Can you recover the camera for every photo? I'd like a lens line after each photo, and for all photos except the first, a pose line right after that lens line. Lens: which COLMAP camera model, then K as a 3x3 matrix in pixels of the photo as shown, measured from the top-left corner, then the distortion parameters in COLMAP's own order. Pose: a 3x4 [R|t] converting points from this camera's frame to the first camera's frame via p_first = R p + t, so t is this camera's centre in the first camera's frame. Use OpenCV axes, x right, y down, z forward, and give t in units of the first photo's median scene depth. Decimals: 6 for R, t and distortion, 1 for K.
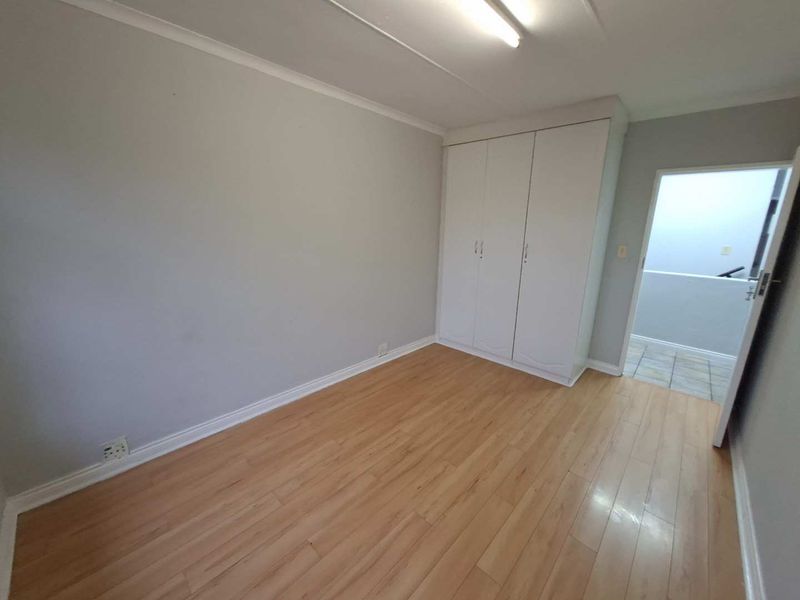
lens RADIAL K [[315.1, 0, 404.8], [0, 315.1, 298.5], [0, 0, 1]] dist [0.000827, -0.000008]
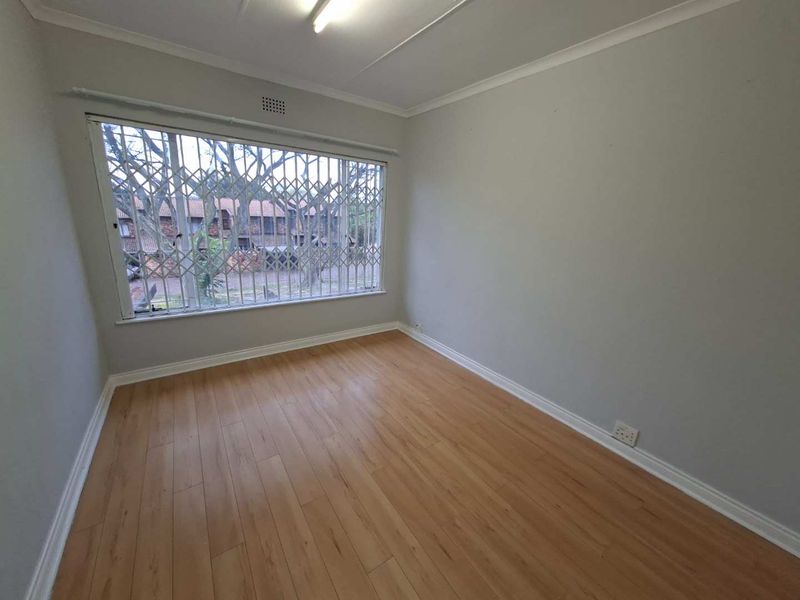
lens RADIAL K [[315.1, 0, 404.8], [0, 315.1, 298.5], [0, 0, 1]] dist [0.000827, -0.000008]
pose [[-0.204423, 0.221082, -0.953590, 0.798805], [-0.280364, 0.920127, 0.273426, -0.175771], [0.937874, 0.323247, -0.126111, 0.936855]]
